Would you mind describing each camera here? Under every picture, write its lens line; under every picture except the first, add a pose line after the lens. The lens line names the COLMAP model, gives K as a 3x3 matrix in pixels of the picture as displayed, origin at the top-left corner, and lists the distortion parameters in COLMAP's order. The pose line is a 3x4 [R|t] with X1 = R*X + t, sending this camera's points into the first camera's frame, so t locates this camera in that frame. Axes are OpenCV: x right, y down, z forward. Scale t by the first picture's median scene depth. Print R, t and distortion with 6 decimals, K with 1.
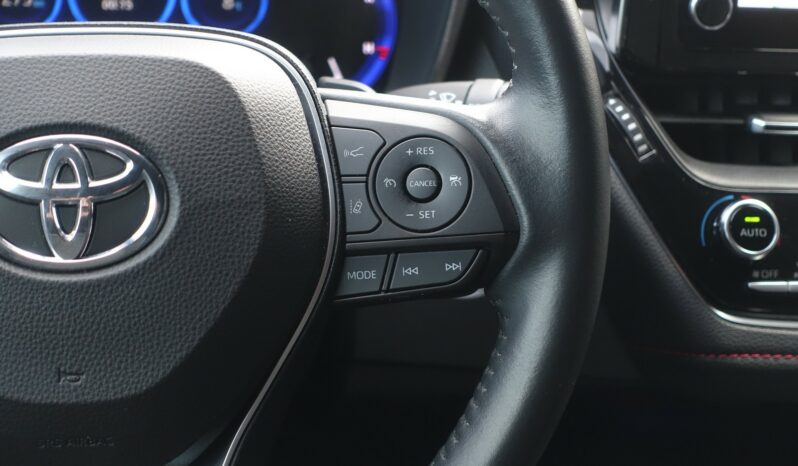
lens RADIAL K [[1453.3, 0, 400.2], [0, 1453.3, 228.5], [0, 0, 1]] dist [-0.144484, 0.000000]
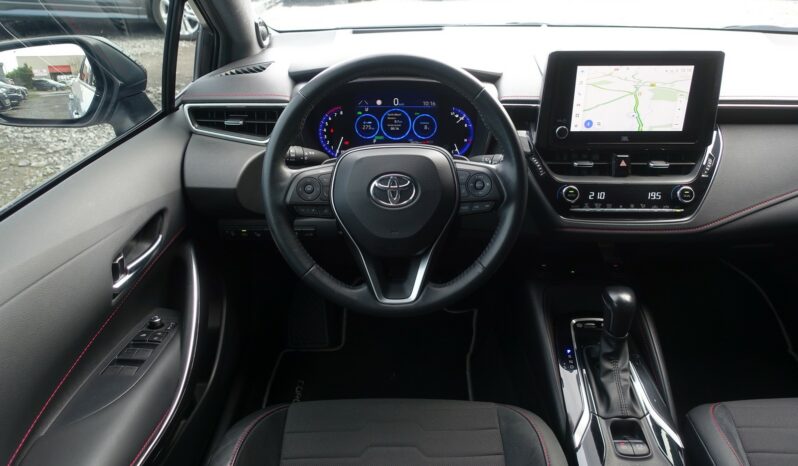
lens RADIAL K [[553.8, 0, 400.1], [0, 553.8, 227.2], [0, 0, 1]] dist [0.002173, 0.003561]
pose [[0.991301, 0.009858, -0.131242, -0.001016], [0.001902, 0.996014, 0.089177, -0.054673], [0.131598, -0.088651, 0.987331, -0.582686]]
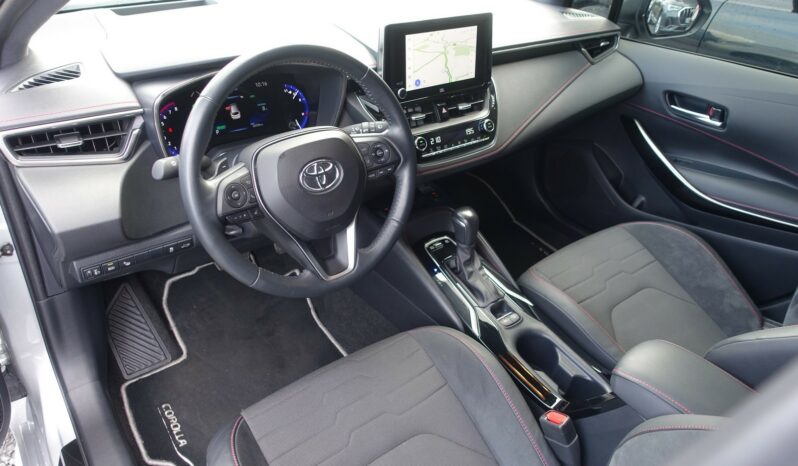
lens RADIAL K [[553.8, 0, 402.2], [0, 553.8, 226.6], [0, 0, 1]] dist [0.002173, 0.003561]
pose [[0.859454, -0.277713, 0.429202, -0.772193], [0.187333, 0.952265, 0.241034, -0.228133], [-0.475653, -0.126754, 0.870453, -0.603309]]
